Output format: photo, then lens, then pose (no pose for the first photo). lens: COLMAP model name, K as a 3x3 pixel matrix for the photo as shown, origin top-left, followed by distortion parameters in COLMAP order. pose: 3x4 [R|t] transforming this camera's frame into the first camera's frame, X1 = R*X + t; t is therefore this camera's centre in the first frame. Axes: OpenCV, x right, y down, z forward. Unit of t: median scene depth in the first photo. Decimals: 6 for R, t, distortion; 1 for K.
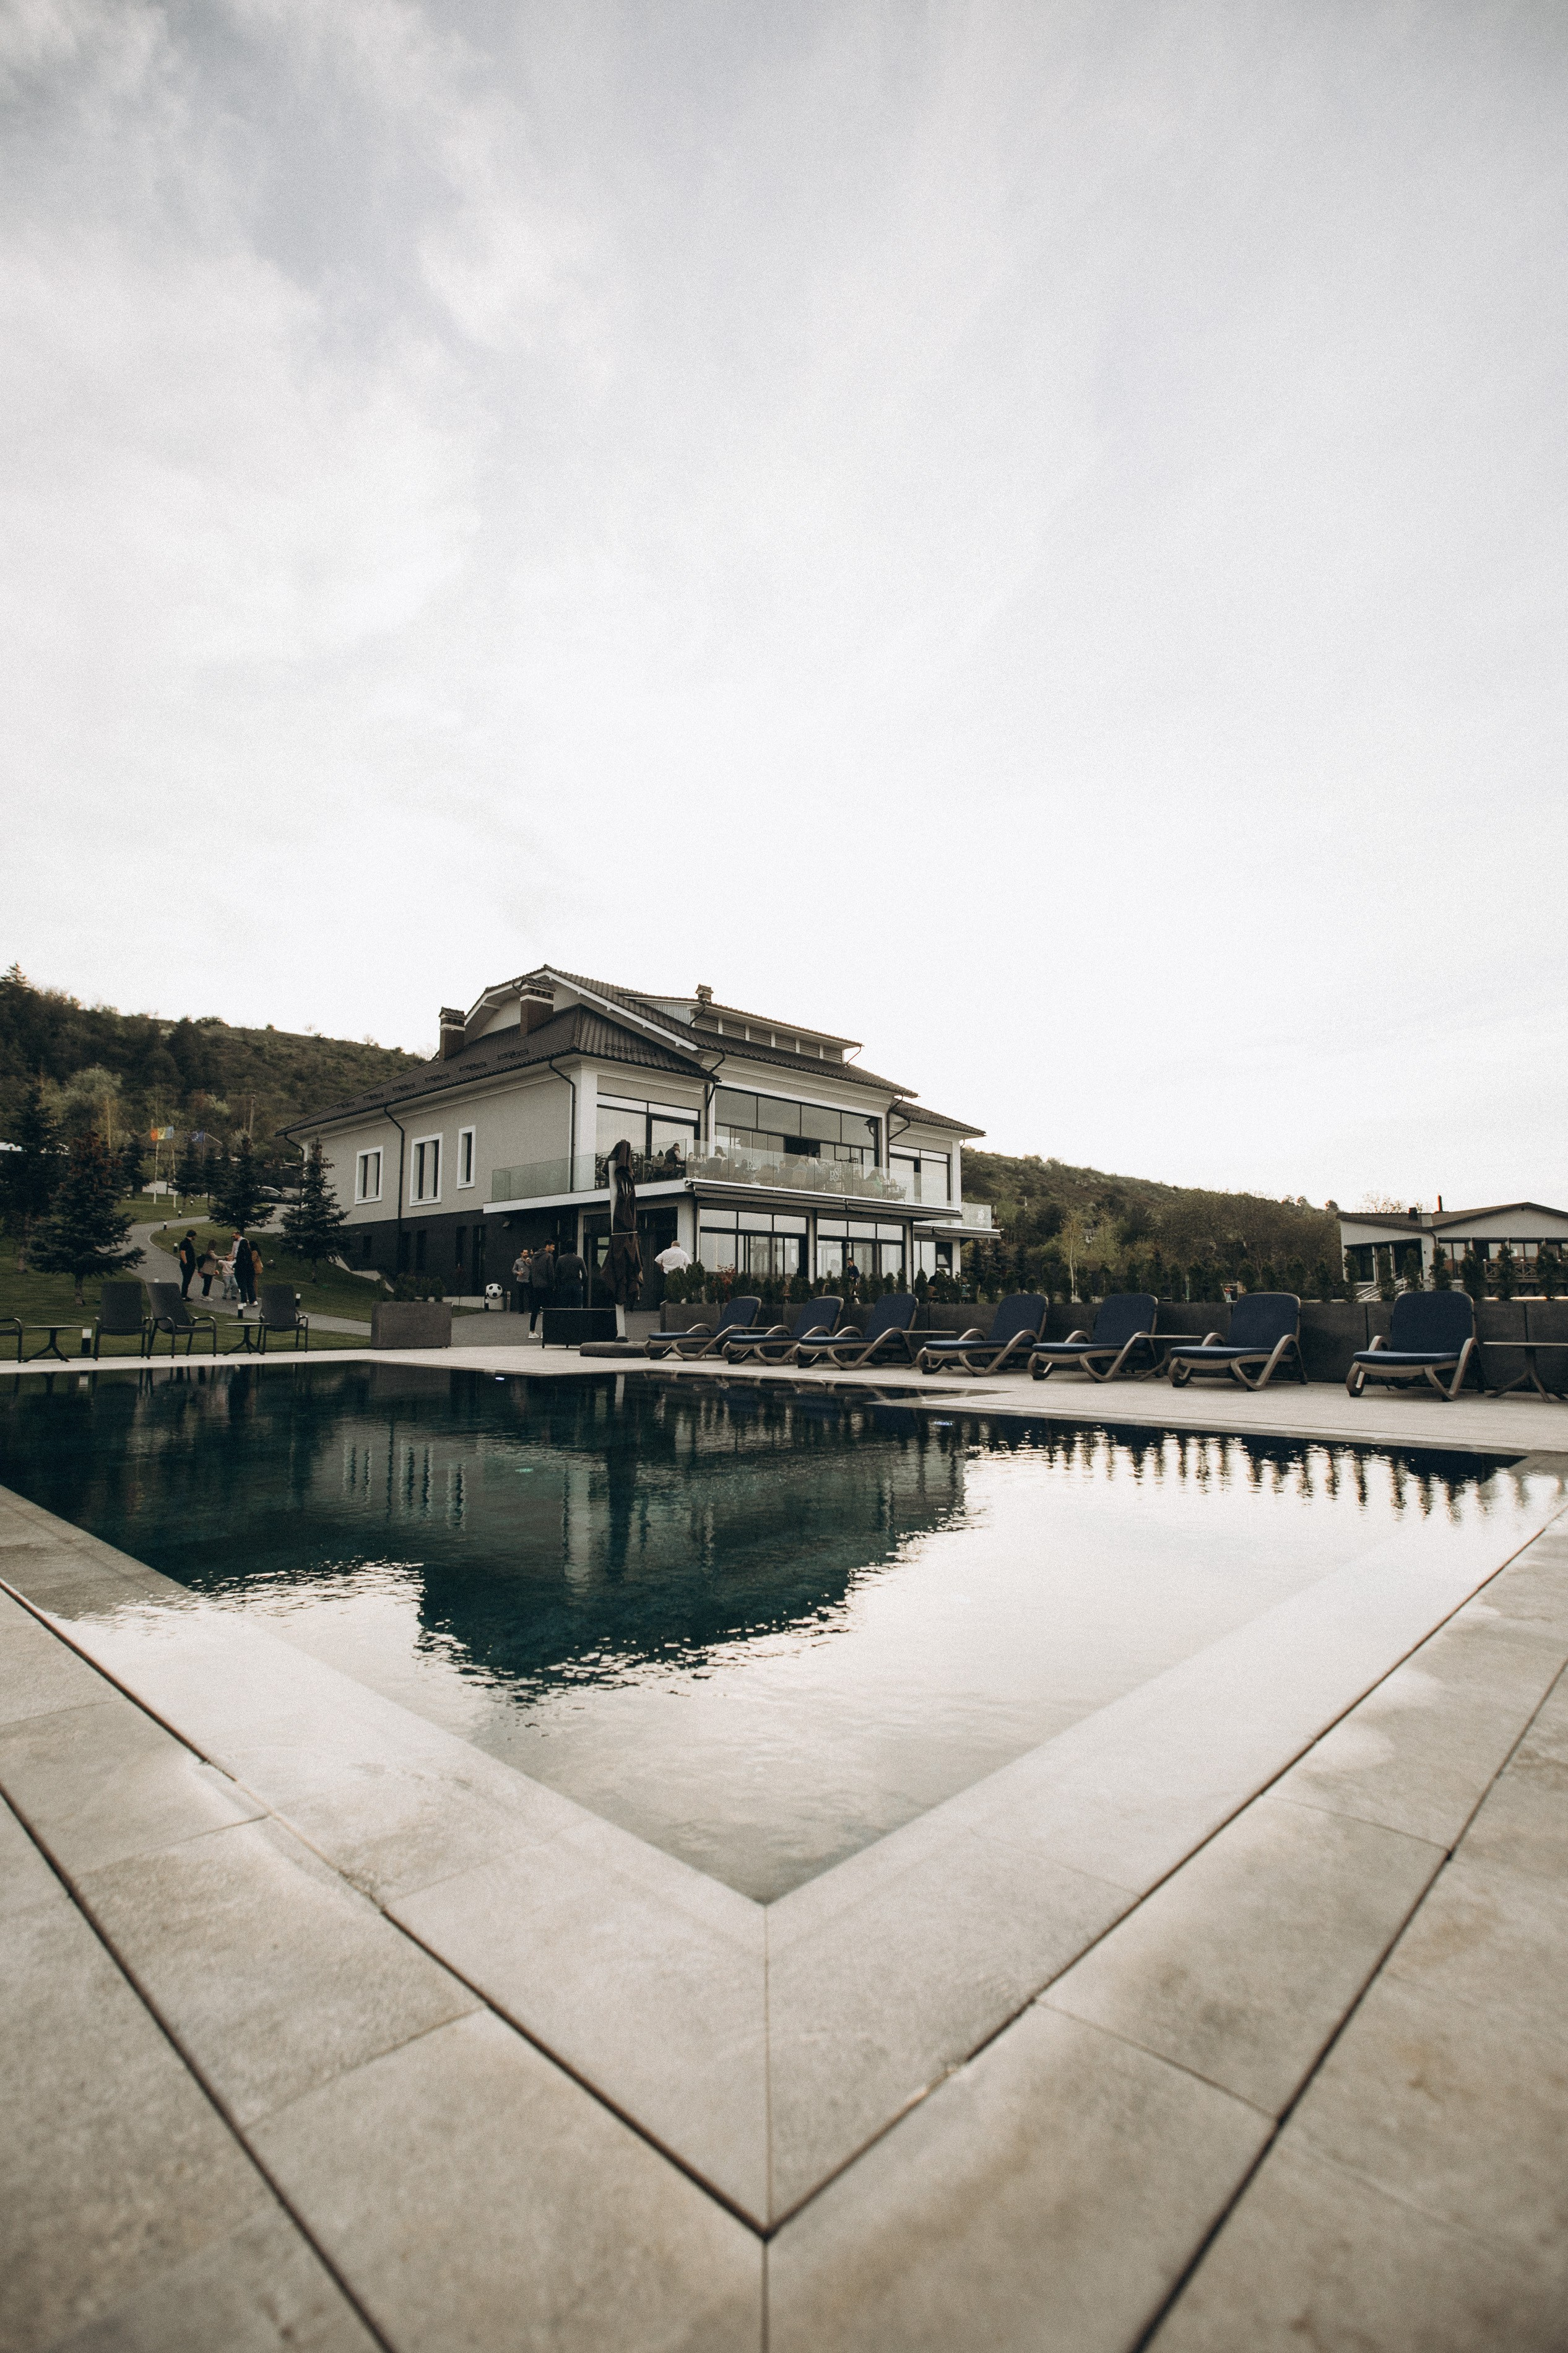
lens RADIAL K [[1072.7, 0, 781.1], [0, 1072.7, 1198.1], [0, 0, 1]] dist [-0.012417, 0.000388]
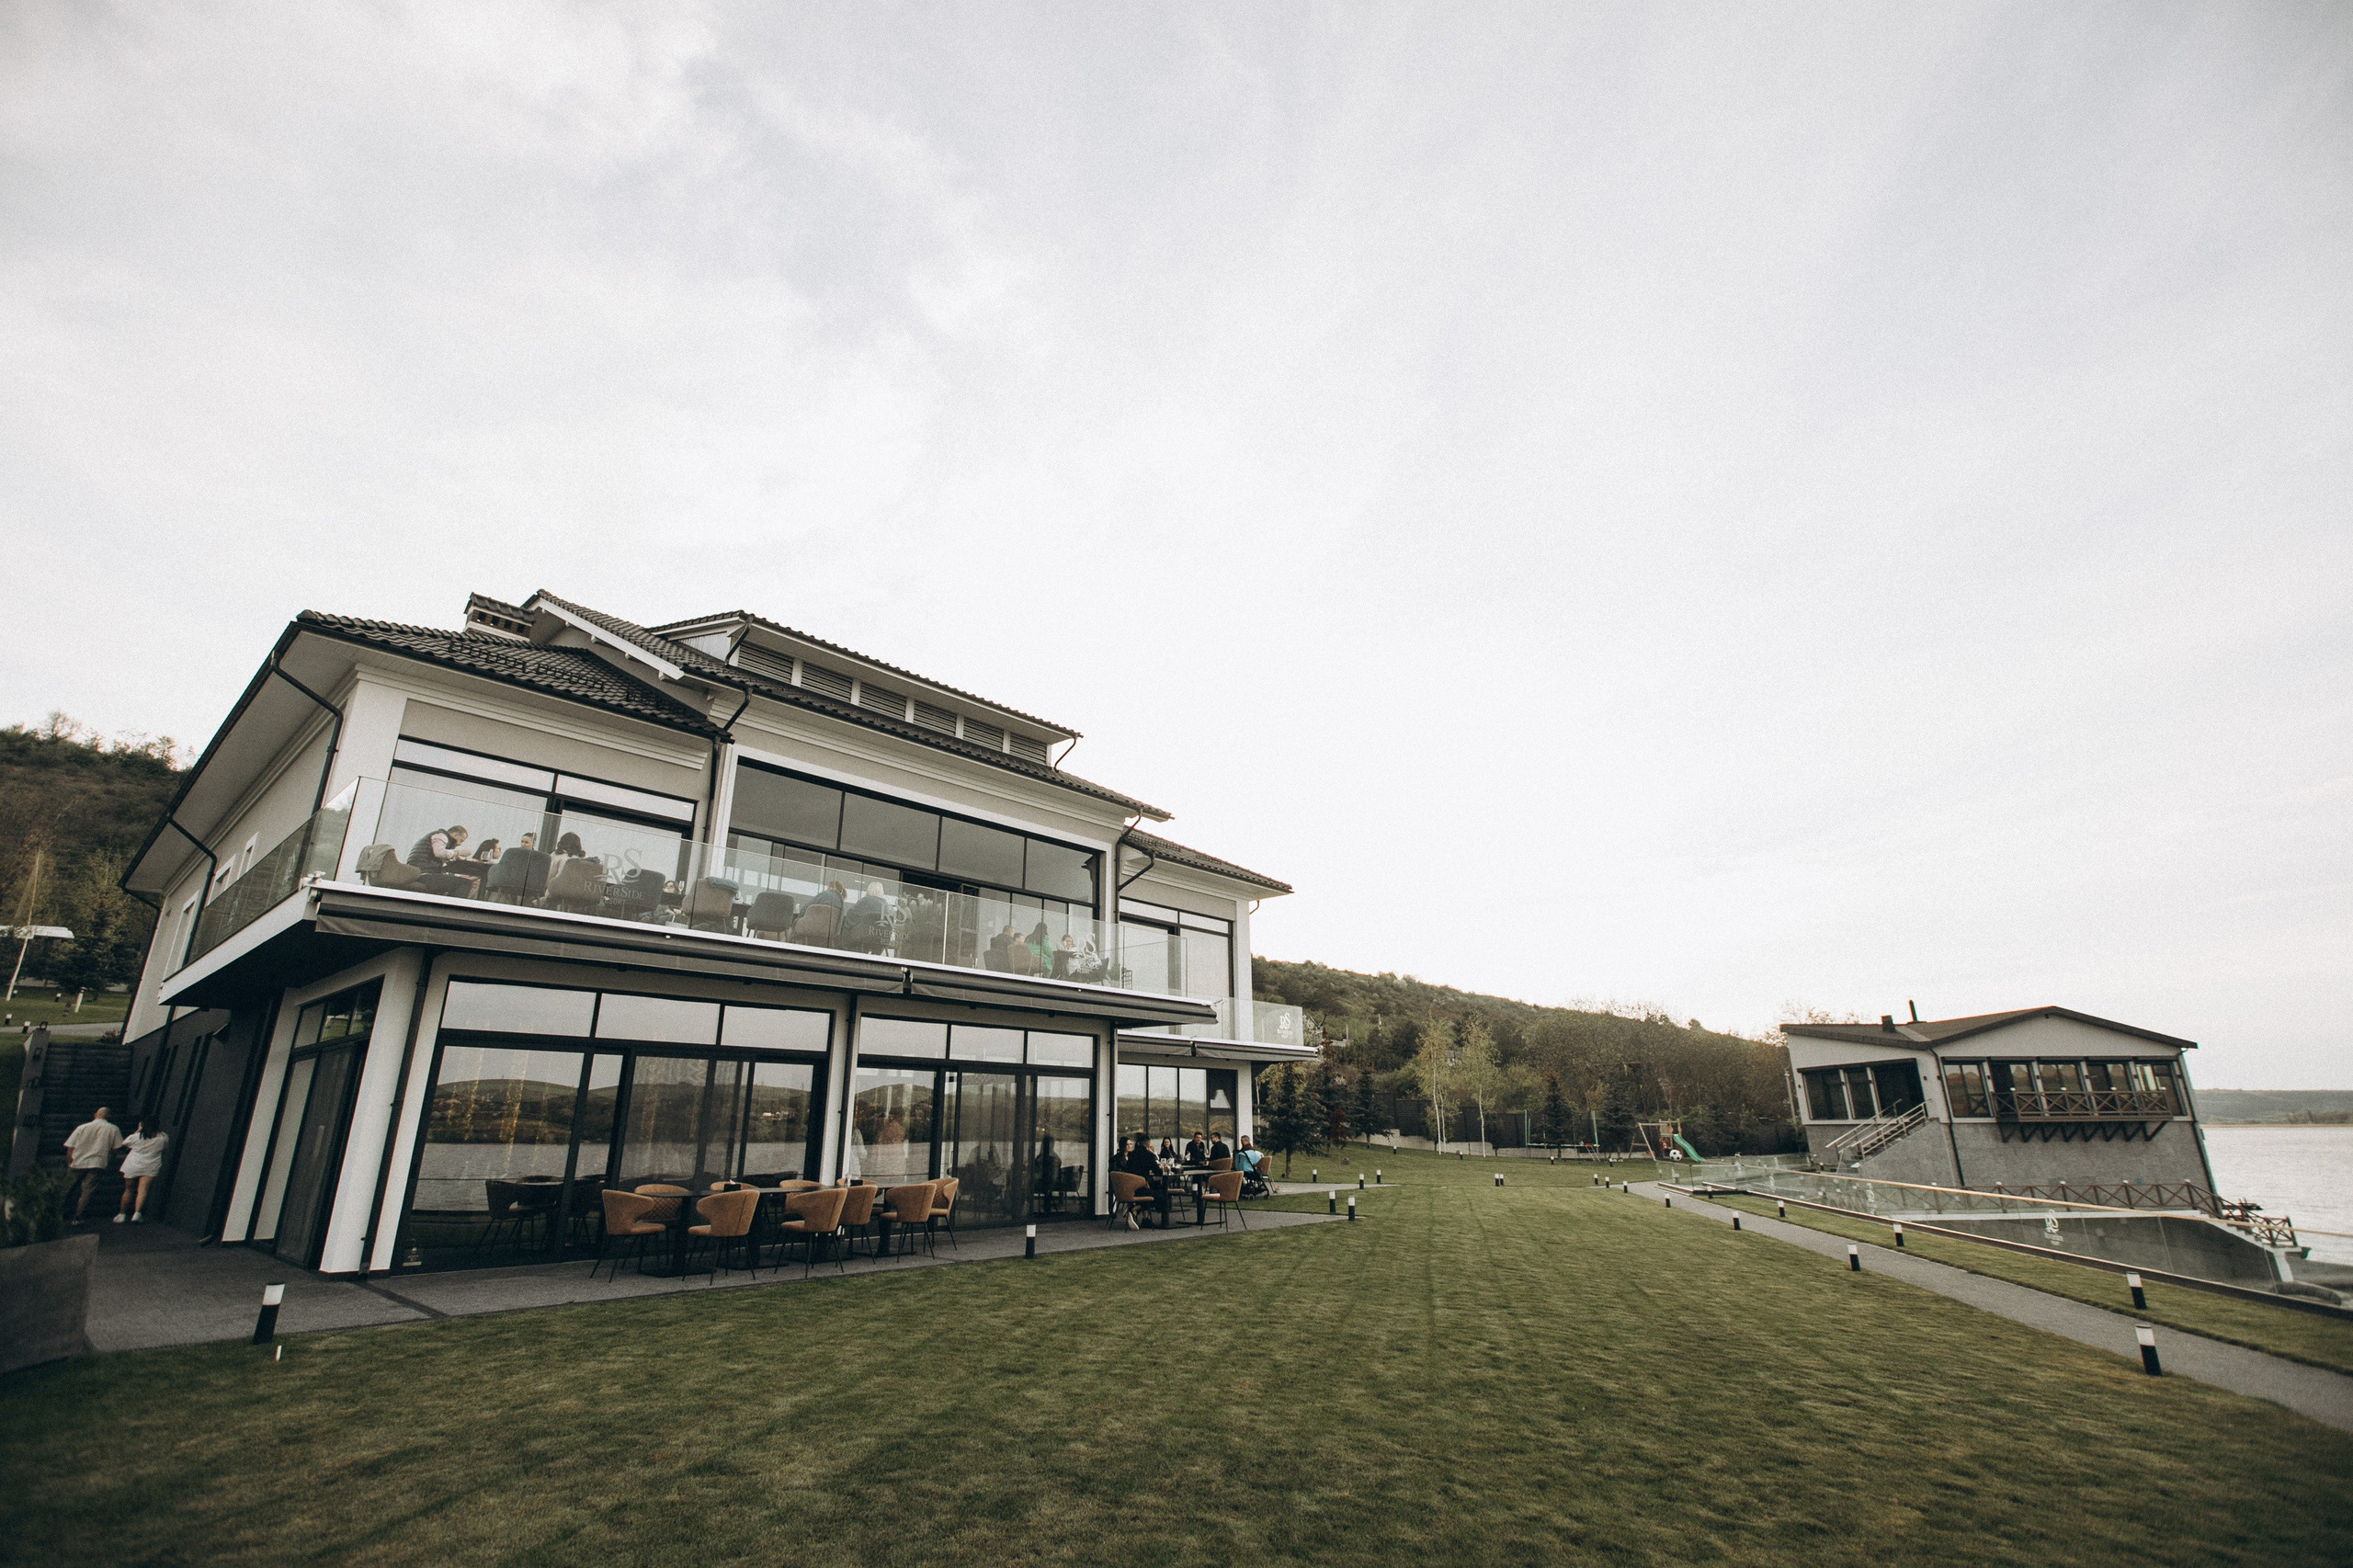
lens RADIAL K [[1058.7, 0, 1176.5], [0, 1058.7, 784.0], [0, 0, 1]] dist [-0.019859, 0.000601]
pose [[0.999372, 0.007180, 0.034706, 0.112497], [0.000557, 0.975959, -0.217955, 0.015783], [-0.035436, 0.217838, 0.975342, 0.425408]]
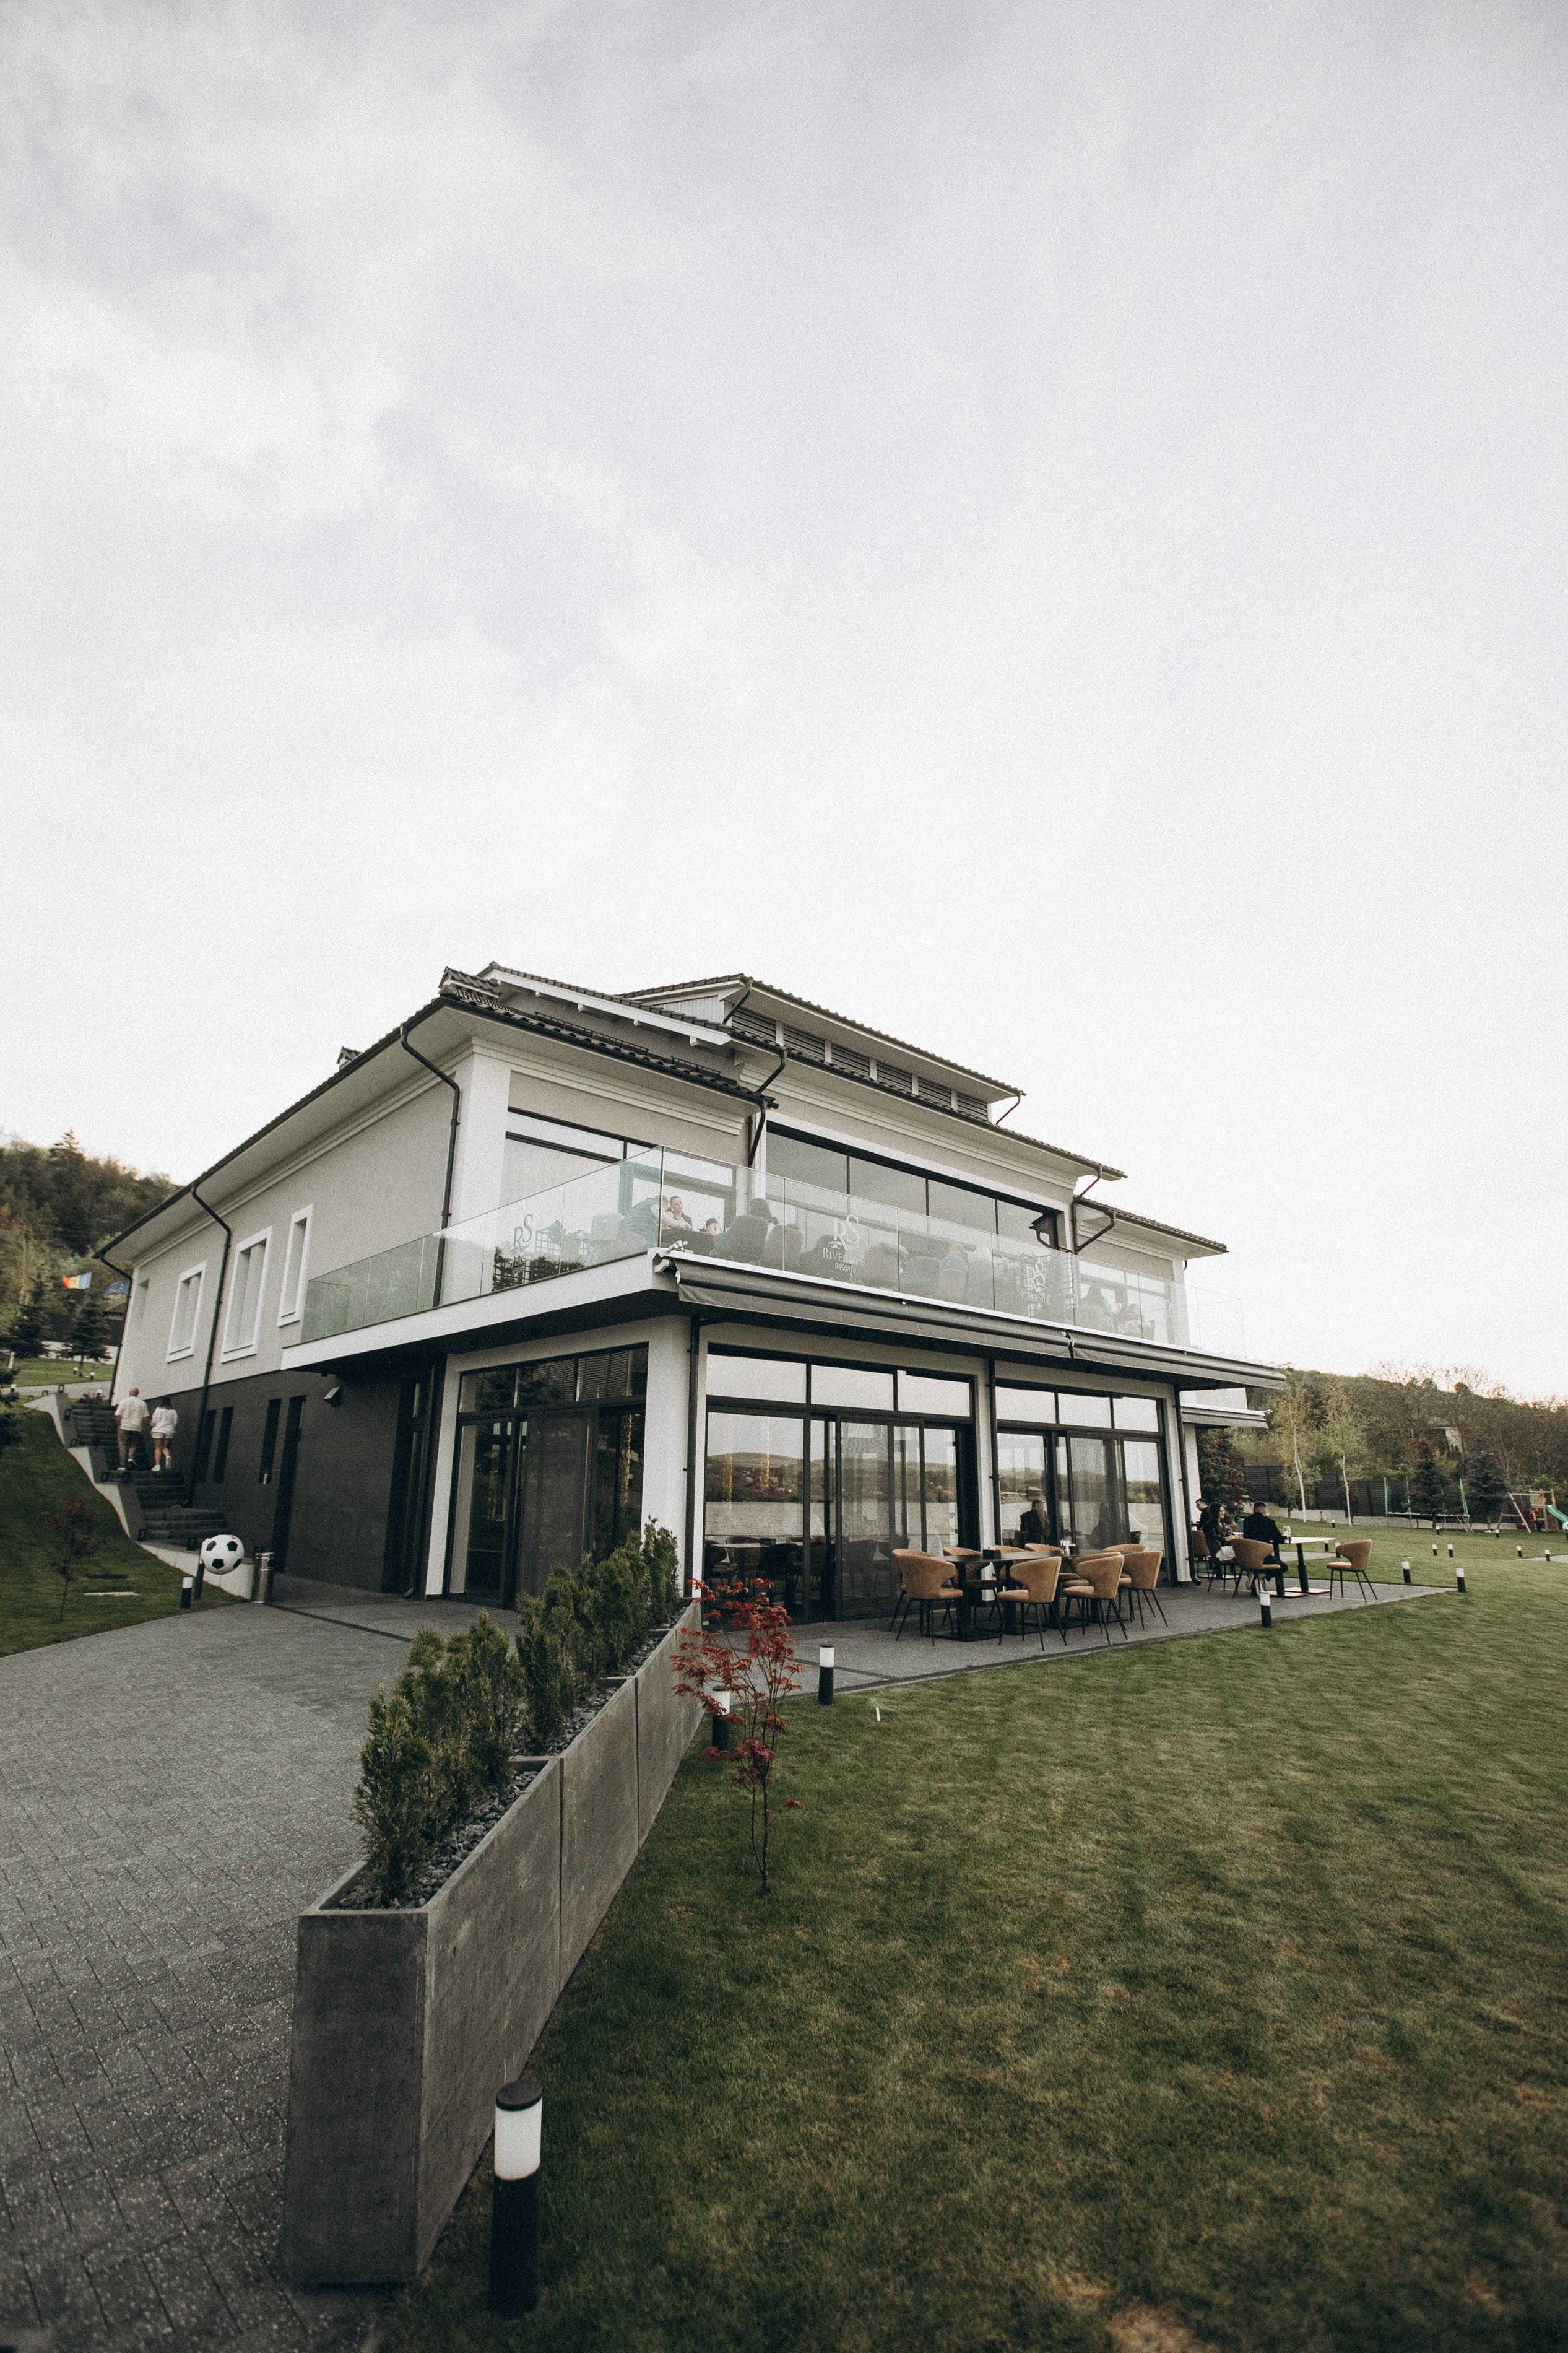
lens RADIAL K [[1072.7, 0, 781.1], [0, 1072.7, 1198.1], [0, 0, 1]] dist [-0.012417, 0.000388]
pose [[0.997315, -0.009775, -0.072572, -0.015027], [-0.002601, 0.985696, -0.168514, 0.014772], [0.073182, 0.168251, 0.983024, 0.426603]]
